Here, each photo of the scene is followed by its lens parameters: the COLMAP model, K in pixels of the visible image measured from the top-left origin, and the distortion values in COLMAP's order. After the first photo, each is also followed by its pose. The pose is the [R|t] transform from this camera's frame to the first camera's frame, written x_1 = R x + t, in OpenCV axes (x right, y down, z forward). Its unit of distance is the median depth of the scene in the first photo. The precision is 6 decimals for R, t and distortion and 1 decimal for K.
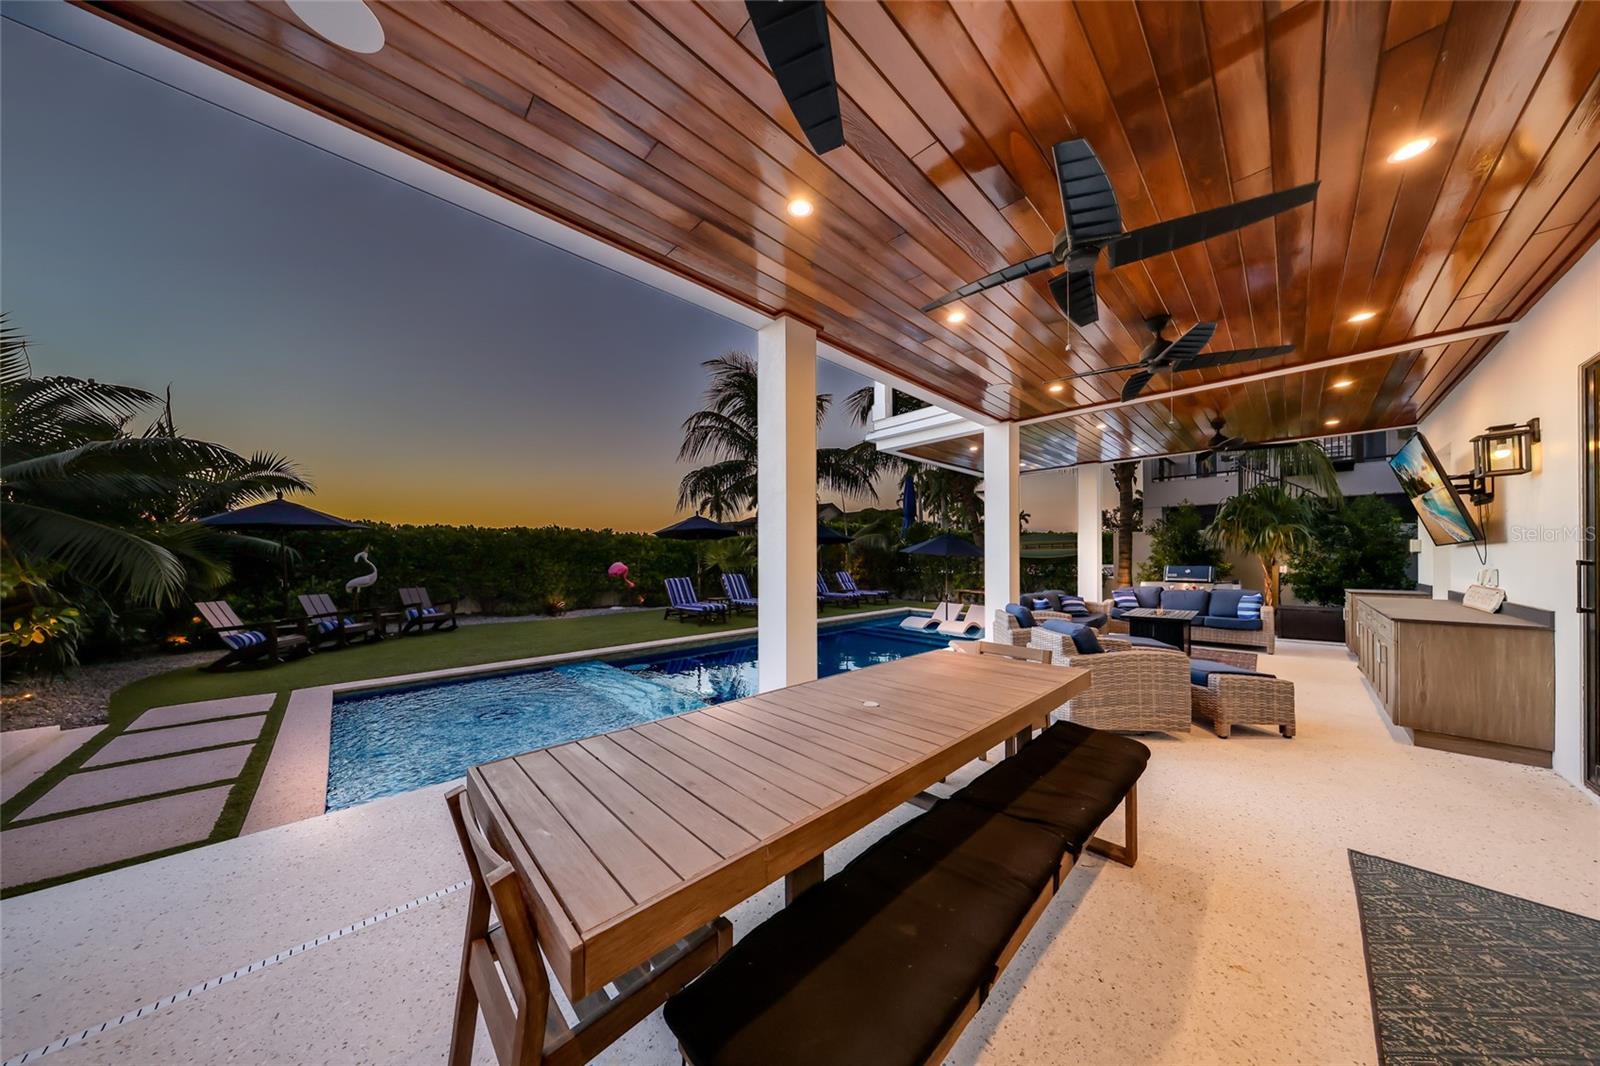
lens RADIAL K [[481.8, 0, 824.2], [0, 481.8, 558.9], [0, 0, 1]] dist [-0.000732, -0.000074]
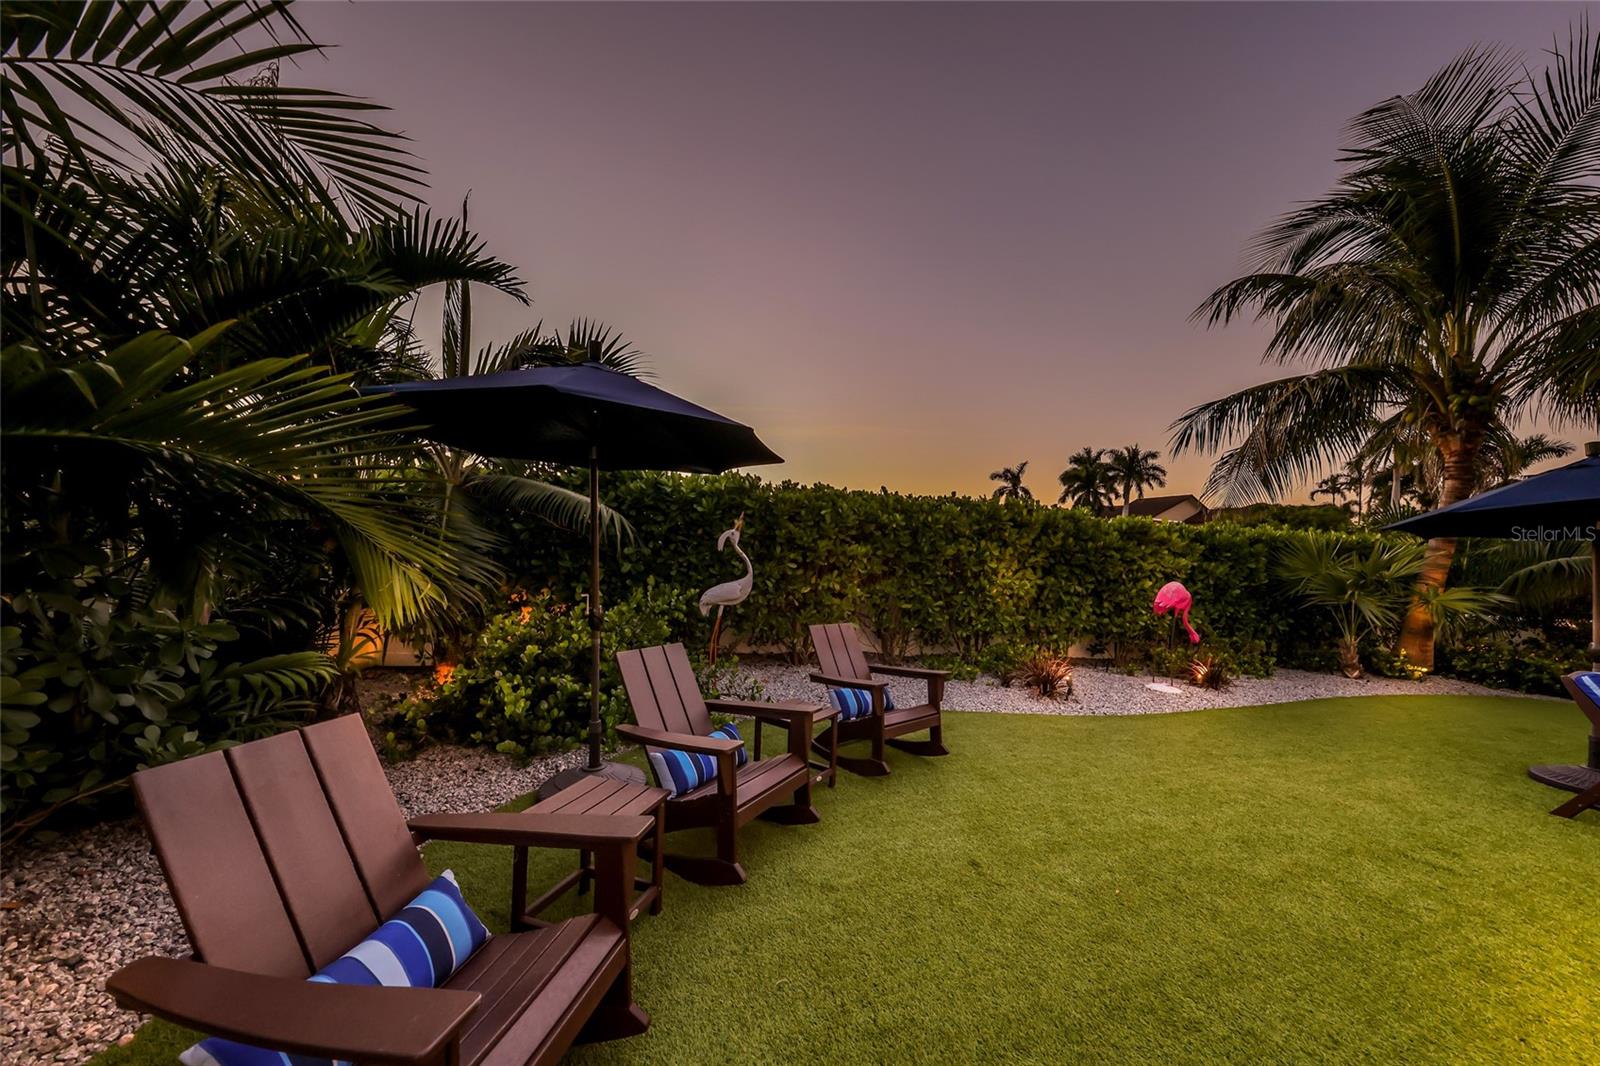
lens RADIAL K [[481.8, 0, 824.2], [0, 481.8, 558.9], [0, 0, 1]] dist [-0.000732, -0.000074]
pose [[0.897745, 0.067444, -0.435321, -0.696471], [-0.066445, 0.997636, 0.017536, 0.000115], [0.435475, 0.013182, 0.900104, 0.643442]]
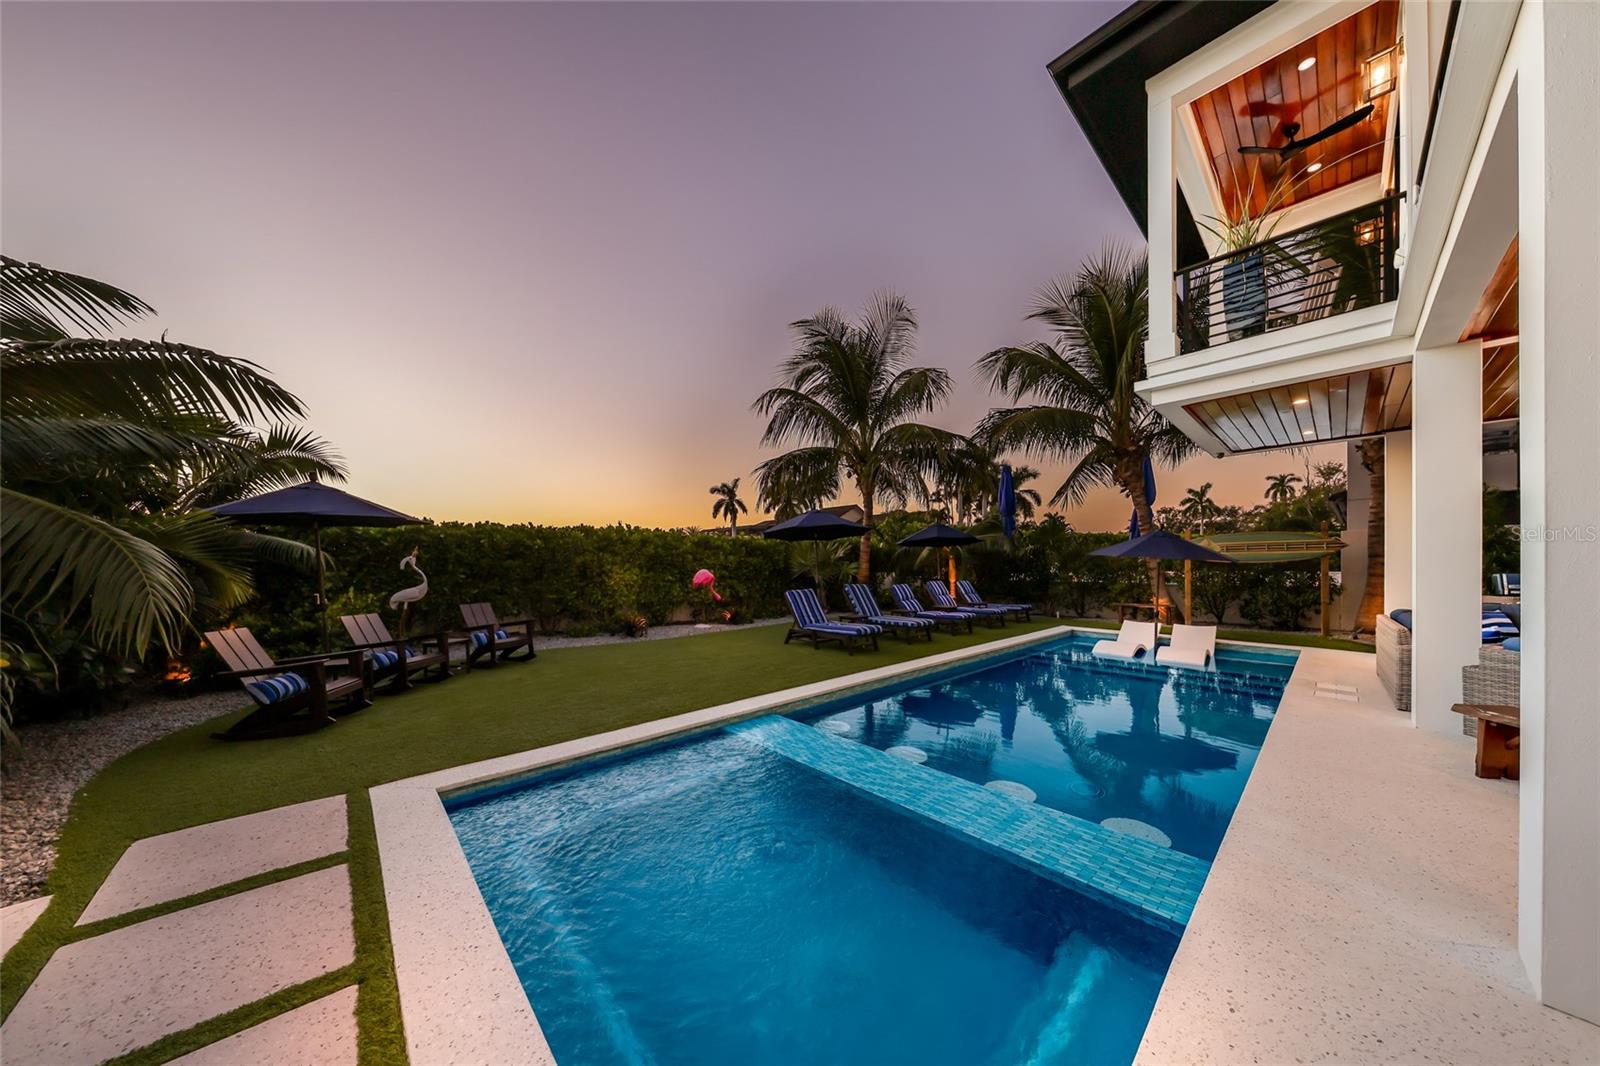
lens RADIAL K [[494.5, 0, 795.8], [0, 494.5, 569.6], [0, 0, 1]] dist [-0.001015, 0.000005]
pose [[0.999419, -0.000741, -0.034081, -0.326729], [0.001048, 0.999959, 0.008999, 0.000855], [0.034072, -0.009030, 0.999379, 0.242241]]
